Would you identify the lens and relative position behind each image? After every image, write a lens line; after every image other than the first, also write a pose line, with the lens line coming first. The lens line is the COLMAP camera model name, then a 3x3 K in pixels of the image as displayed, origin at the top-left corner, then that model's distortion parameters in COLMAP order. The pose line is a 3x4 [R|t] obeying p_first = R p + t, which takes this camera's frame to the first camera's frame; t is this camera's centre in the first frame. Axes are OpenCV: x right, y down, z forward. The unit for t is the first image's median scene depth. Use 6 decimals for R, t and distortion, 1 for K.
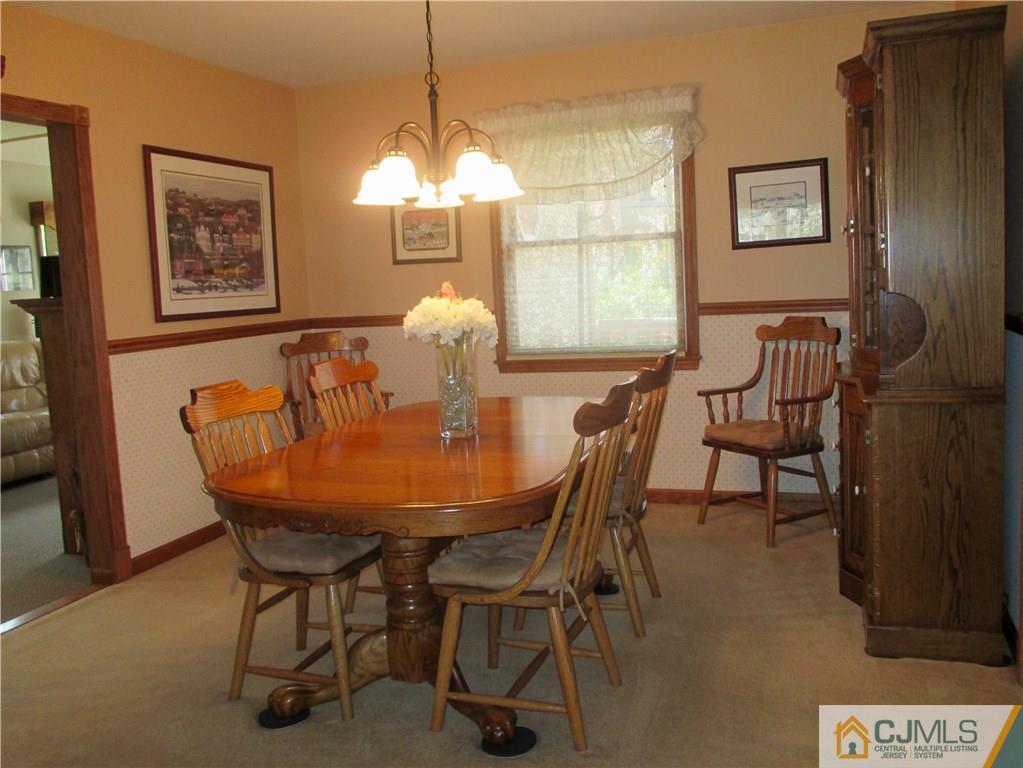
lens RADIAL K [[863.2, 0, 507.4], [0, 863.2, 378.4], [0, 0, 1]] dist [-0.025187, -0.009060]
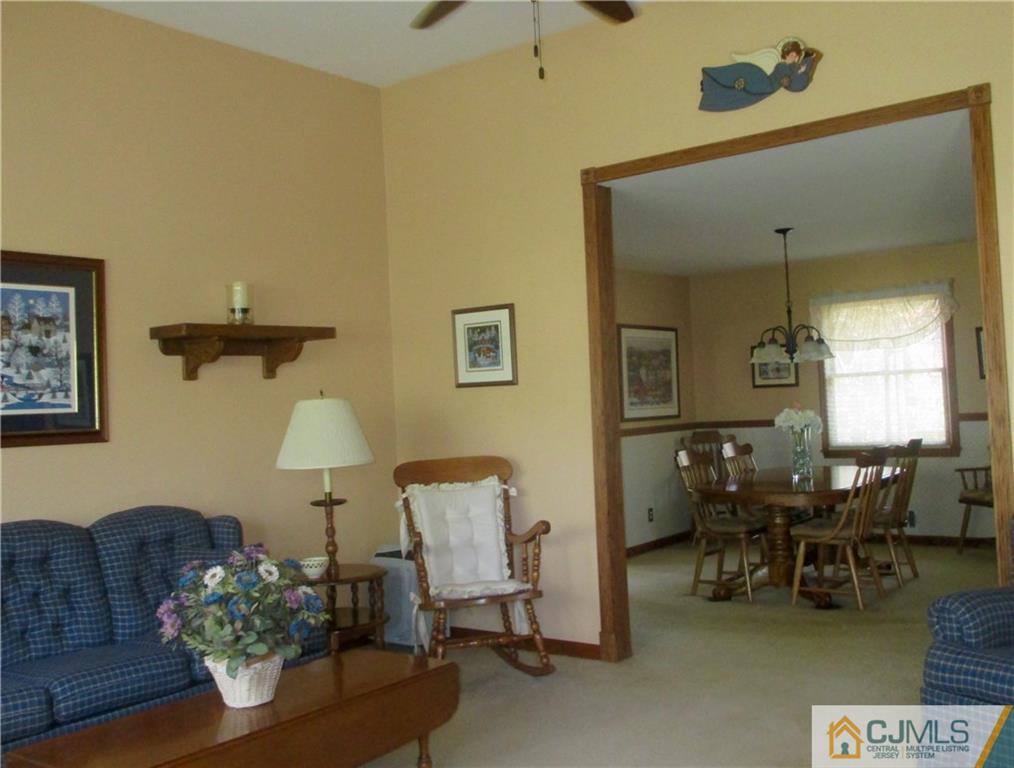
lens RADIAL K [[1065.3, 0, 507.5], [0, 1065.3, 374.9], [0, 0, 1]] dist [0.010011, 0.000000]
pose [[0.955015, -0.005687, -0.296503, 0.017403], [-0.032382, 0.991838, -0.123323, 0.107004], [0.294785, 0.127377, 0.947036, -1.064727]]
